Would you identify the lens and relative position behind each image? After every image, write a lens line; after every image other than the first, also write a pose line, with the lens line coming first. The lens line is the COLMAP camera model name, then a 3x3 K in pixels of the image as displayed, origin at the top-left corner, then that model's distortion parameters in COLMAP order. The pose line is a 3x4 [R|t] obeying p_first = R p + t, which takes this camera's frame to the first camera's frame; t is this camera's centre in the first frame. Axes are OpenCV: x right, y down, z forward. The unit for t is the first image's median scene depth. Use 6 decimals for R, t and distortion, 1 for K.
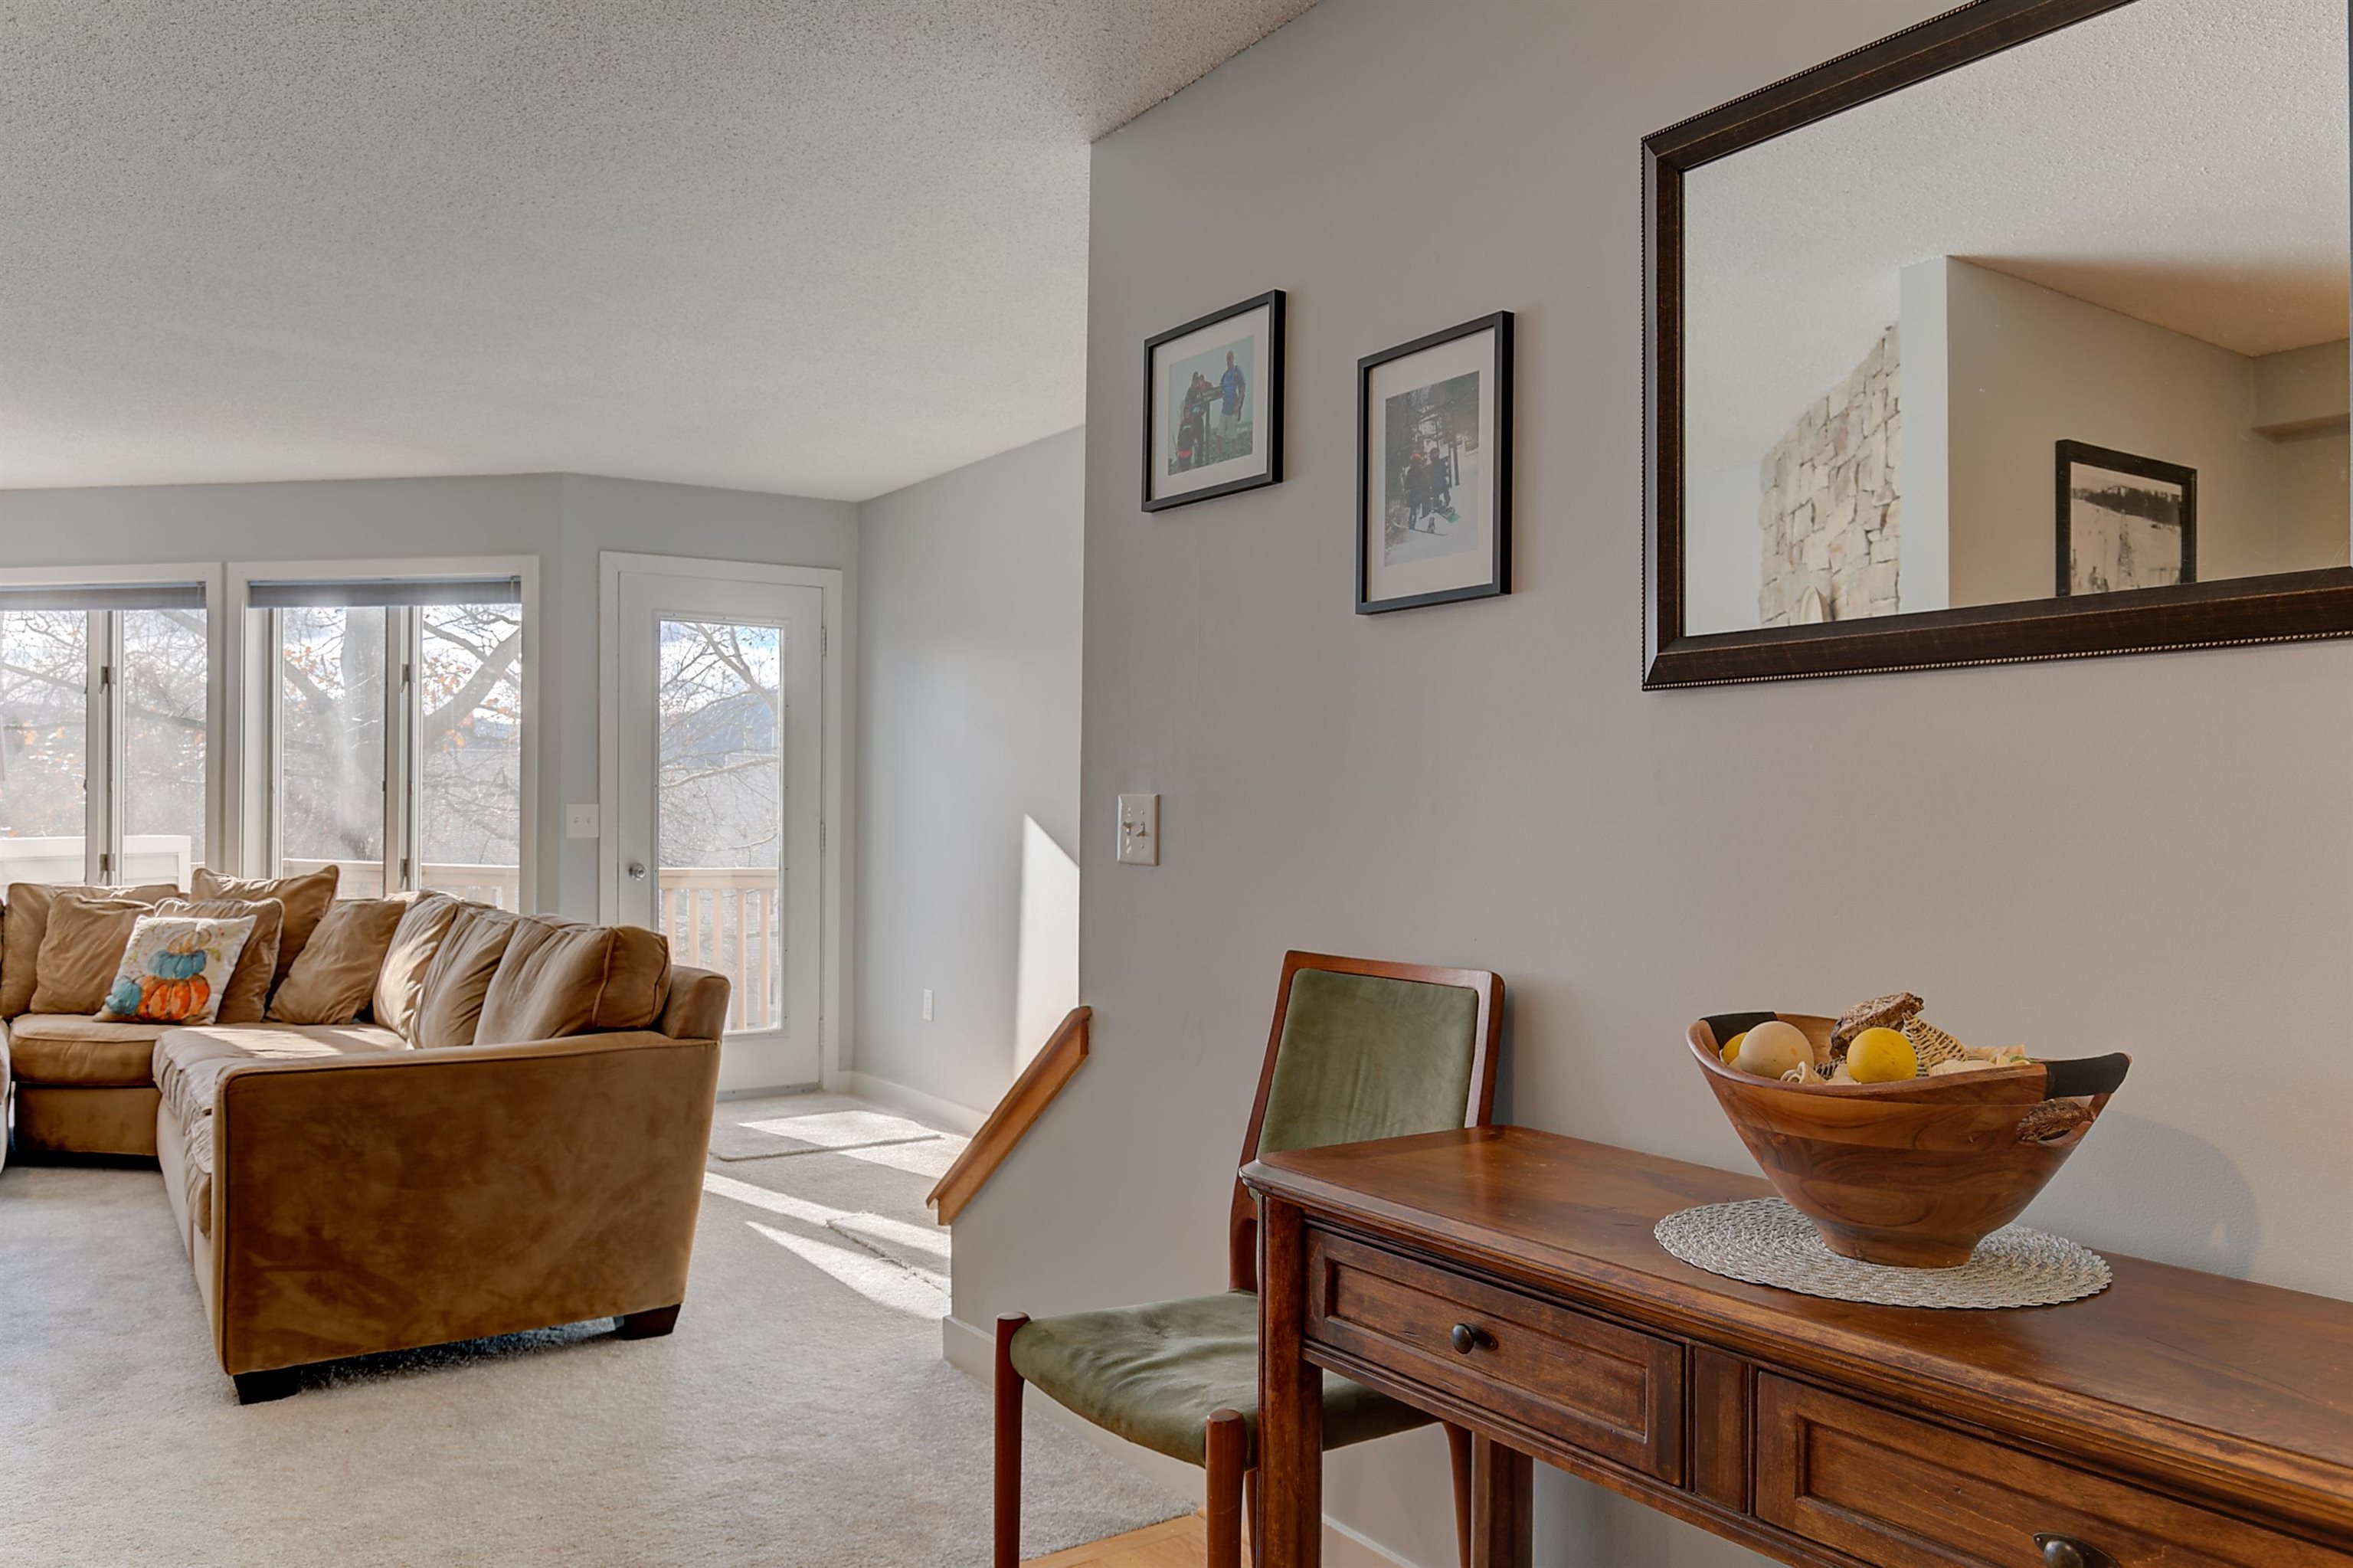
lens RADIAL K [[1706.9, 0, 1183.9], [0, 1706.9, 813.7], [0, 0, 1]] dist [-0.006533, -0.012244]
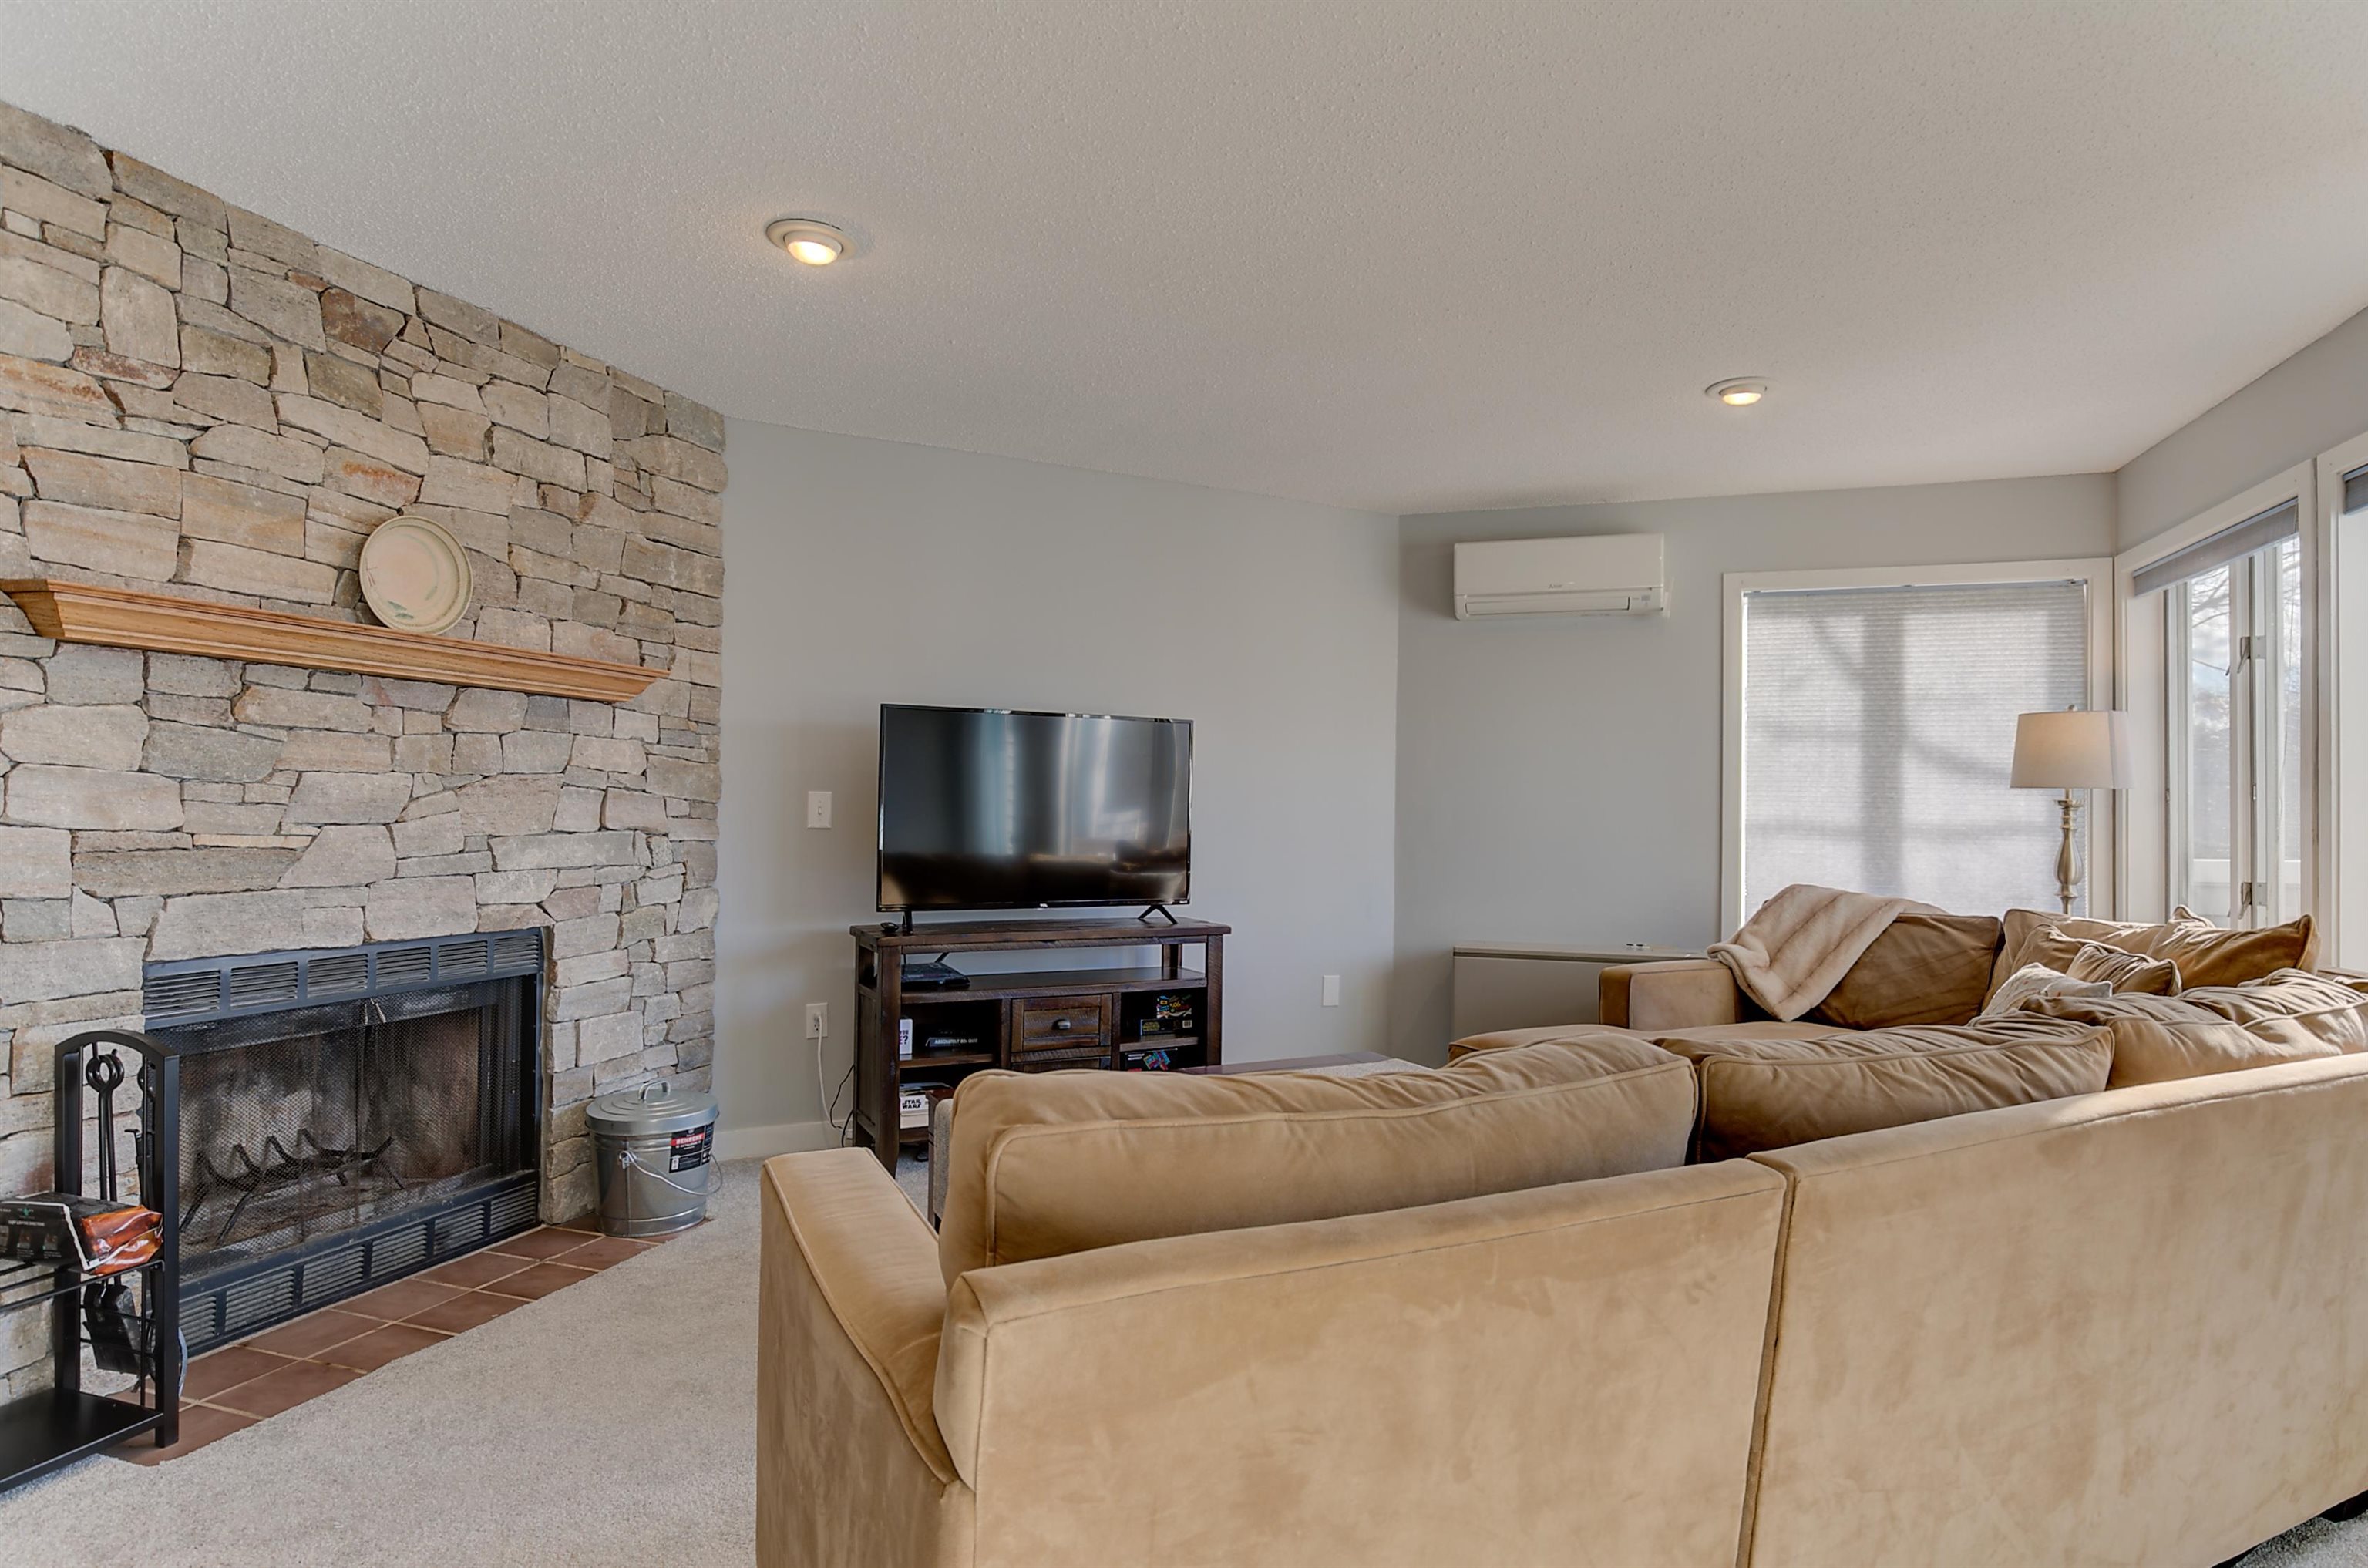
lens RADIAL K [[1261.0, 0, 1196.7], [0, 1261.0, 792.0], [0, 0, 1]] dist [-0.009723, 0.002589]
pose [[-0.122709, -0.023408, -0.992167, -0.026328], [-0.014021, 0.999663, -0.021851, 0.002444], [0.992344, 0.011230, -0.122996, 0.719779]]
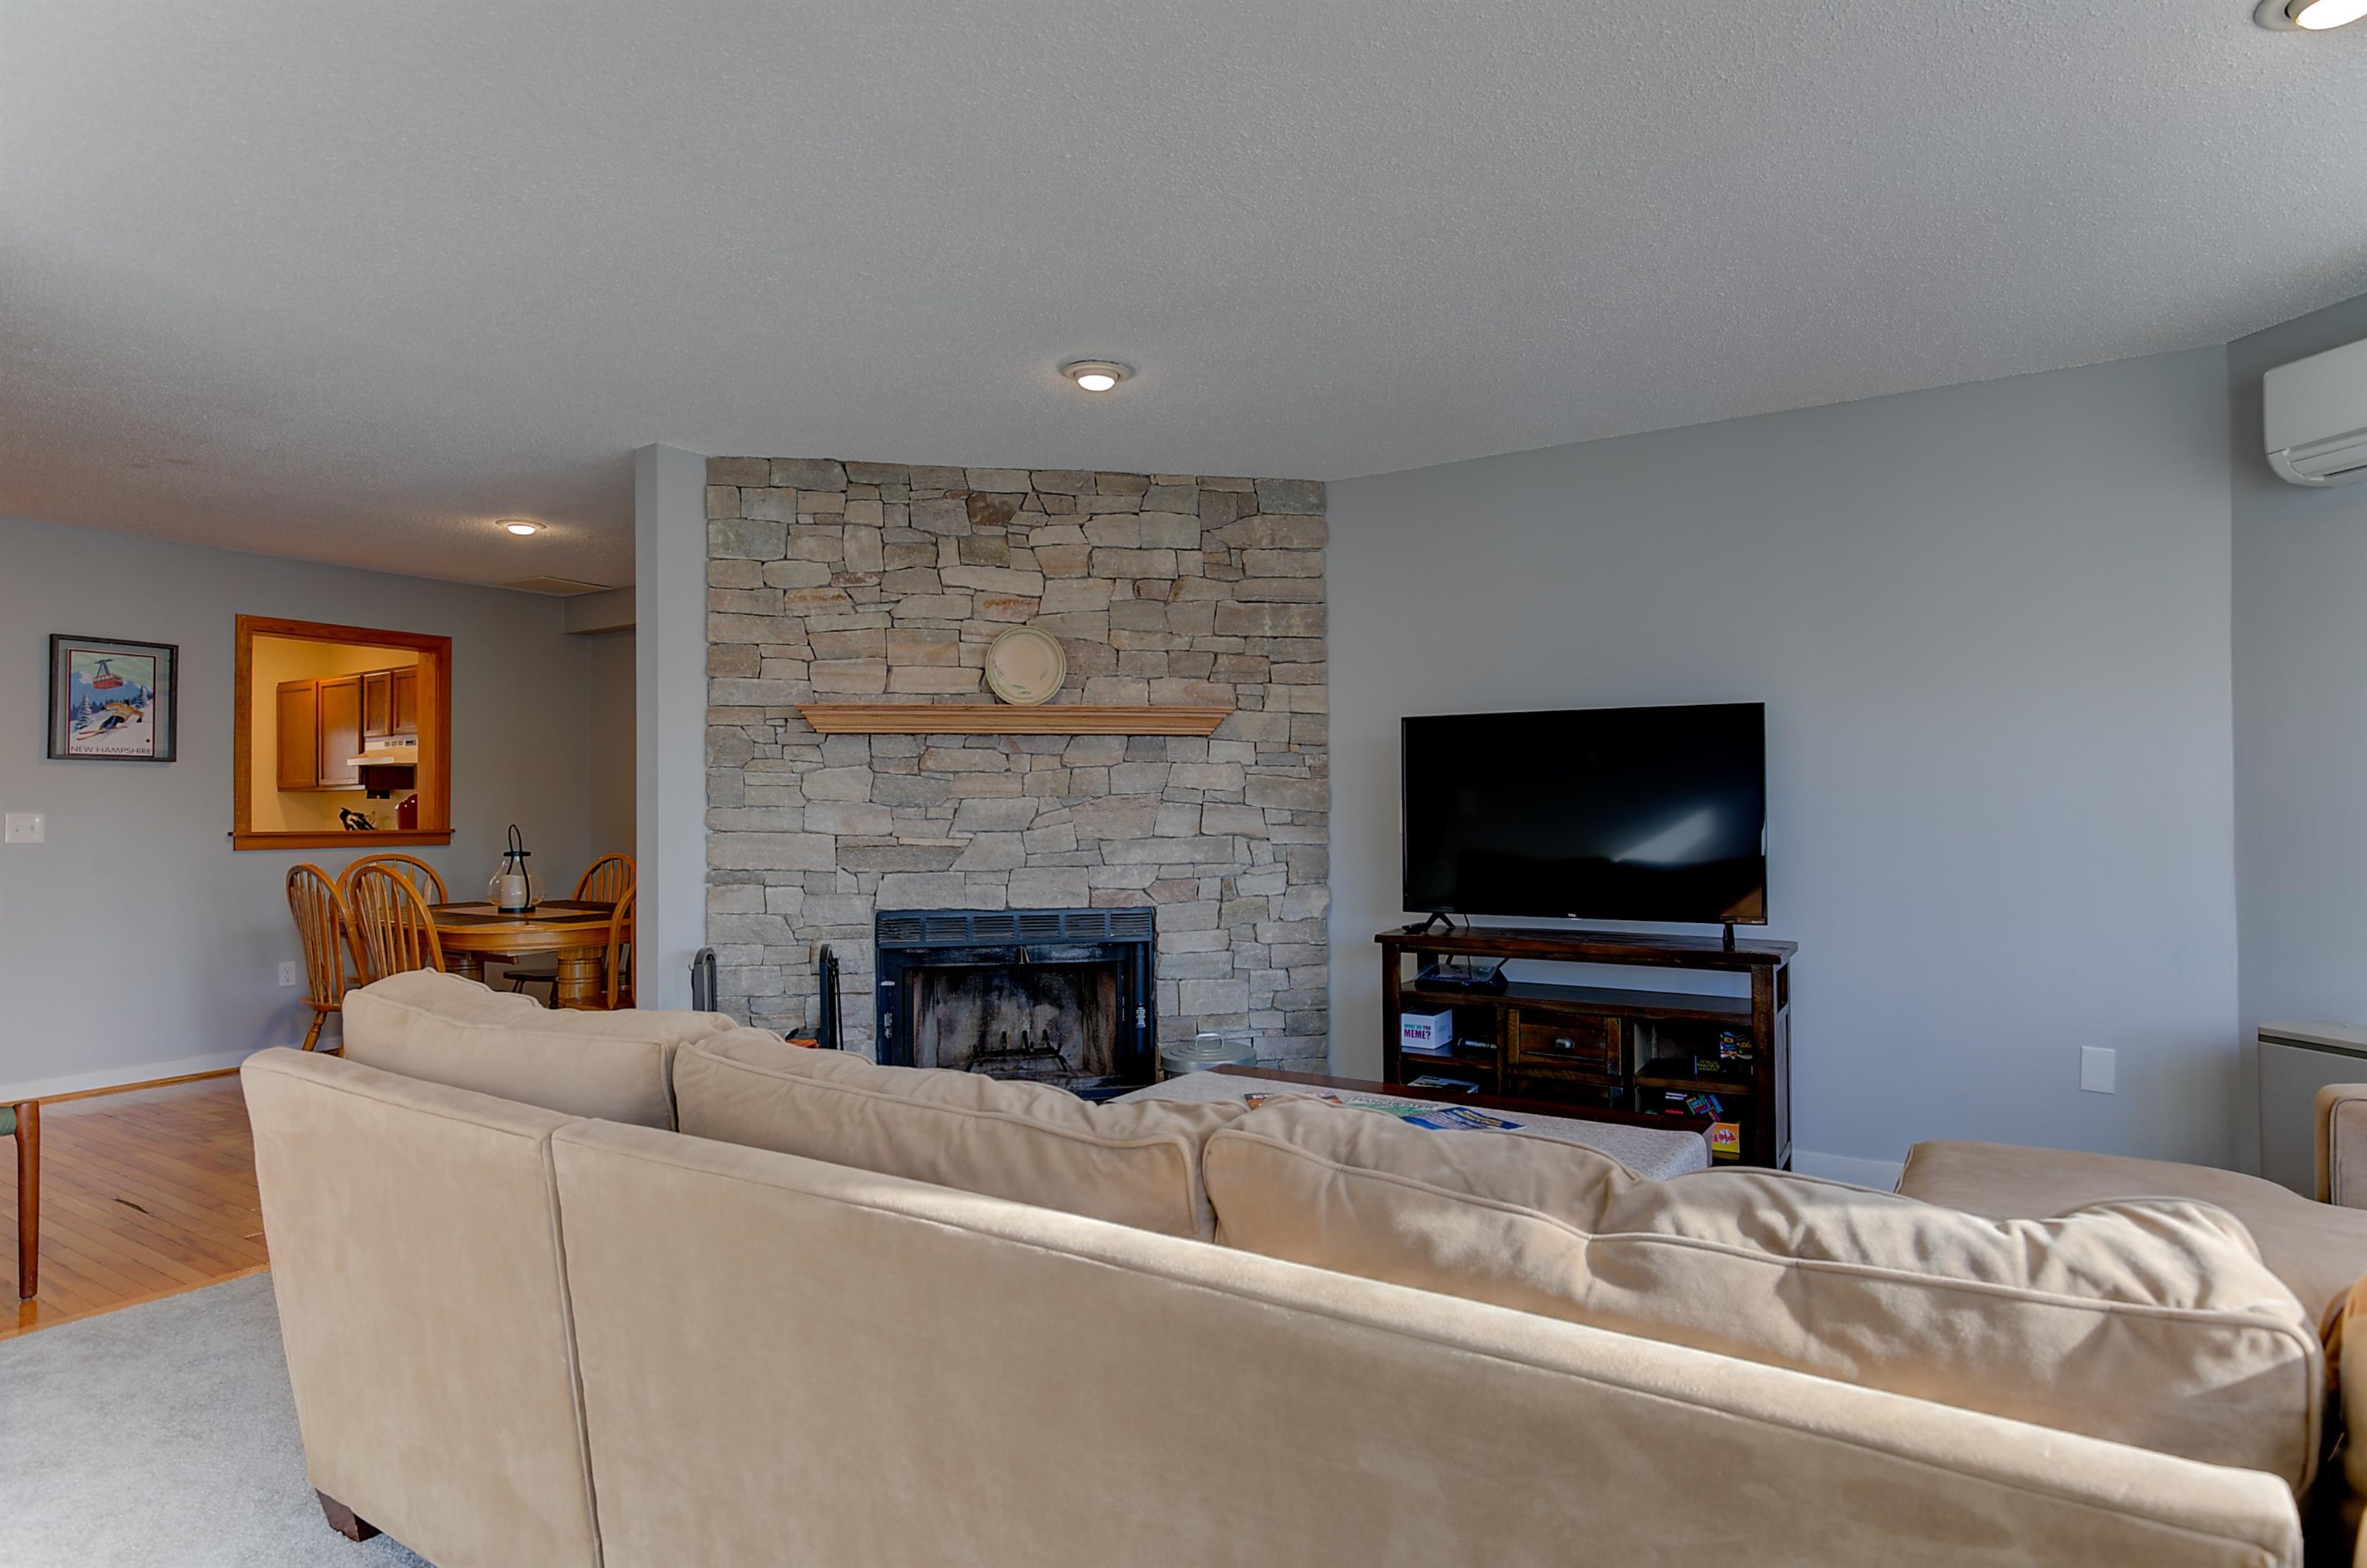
lens RADIAL K [[1279.2, 0, 1183.5], [0, 1279.2, 784.0], [0, 0, 1]] dist [-0.017155, 0.018390]
pose [[-0.917914, -0.008702, -0.396683, -0.279829], [0.000000, 0.999759, -0.021932, -0.003038], [0.396779, -0.020131, -0.917693, 1.106483]]
